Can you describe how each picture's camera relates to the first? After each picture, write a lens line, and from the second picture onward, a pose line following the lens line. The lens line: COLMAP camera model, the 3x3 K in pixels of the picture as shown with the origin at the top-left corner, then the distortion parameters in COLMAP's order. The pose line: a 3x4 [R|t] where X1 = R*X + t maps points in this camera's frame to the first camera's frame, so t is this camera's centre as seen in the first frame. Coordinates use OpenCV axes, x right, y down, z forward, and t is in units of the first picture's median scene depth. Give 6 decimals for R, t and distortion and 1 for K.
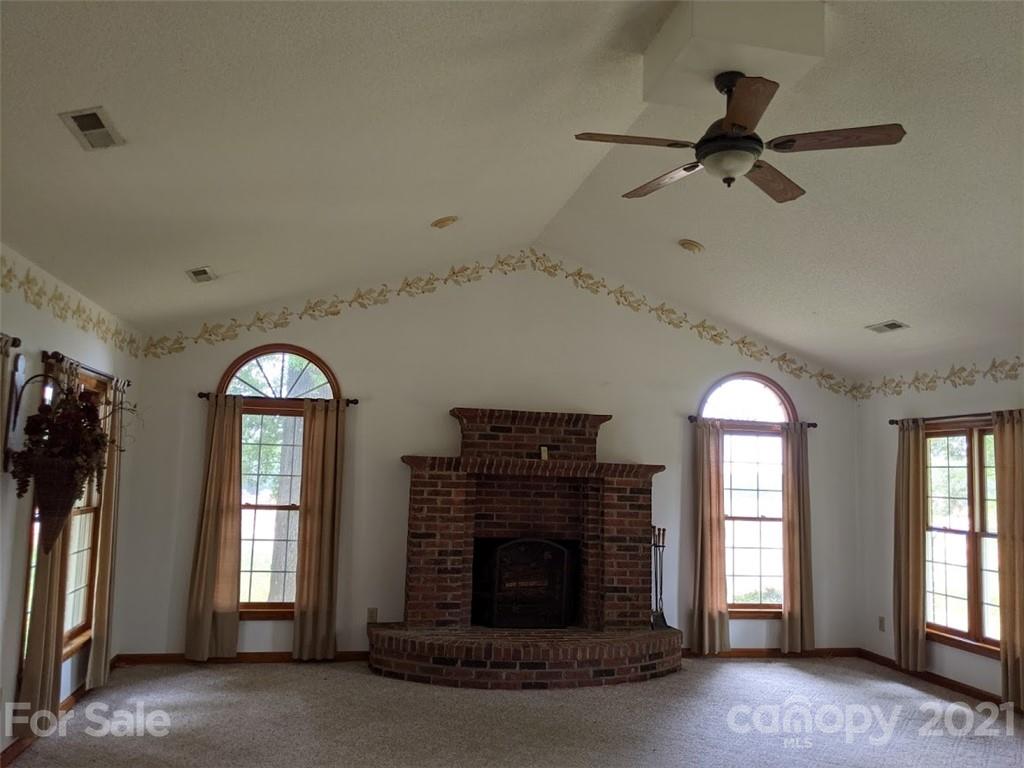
lens RADIAL K [[819.1, 0, 508.2], [0, 819.1, 382.9], [0, 0, 1]] dist [0.004605, -0.012969]
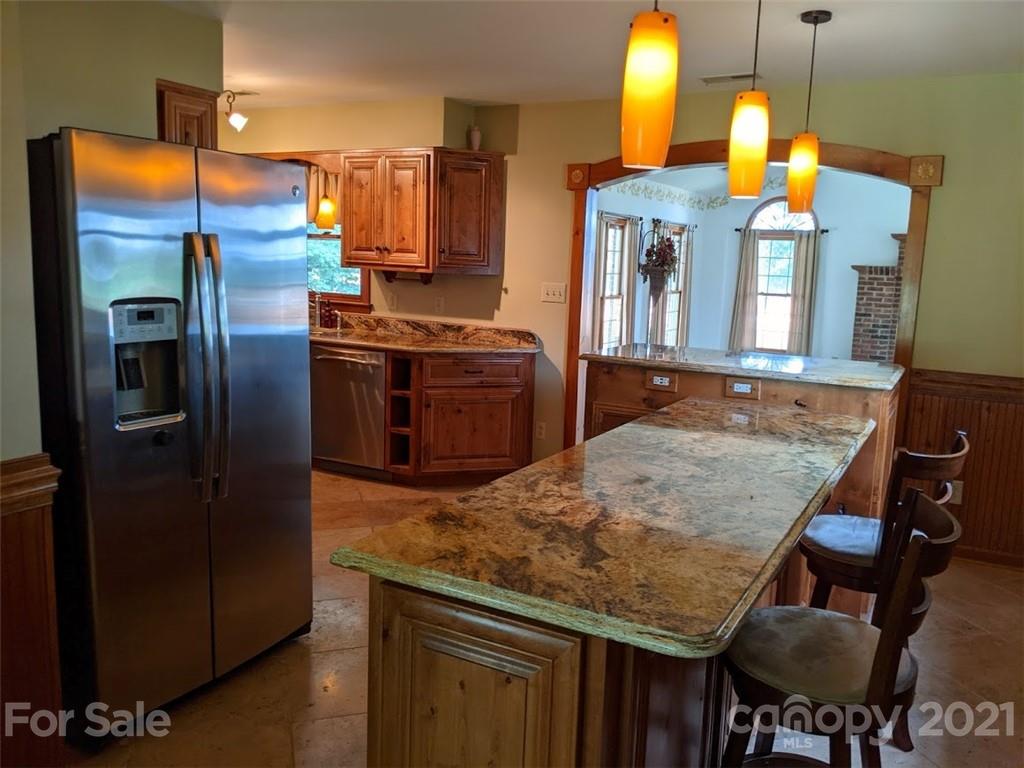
lens RADIAL K [[819.1, 0, 513.6], [0, 819.1, 381.9], [0, 0, 1]] dist [0.004605, -0.012969]
pose [[0.755781, 0.099746, -0.647183, 0.437613], [0.057193, 0.974498, 0.216983, -0.076274], [0.652322, -0.201006, 0.730803, -0.668463]]
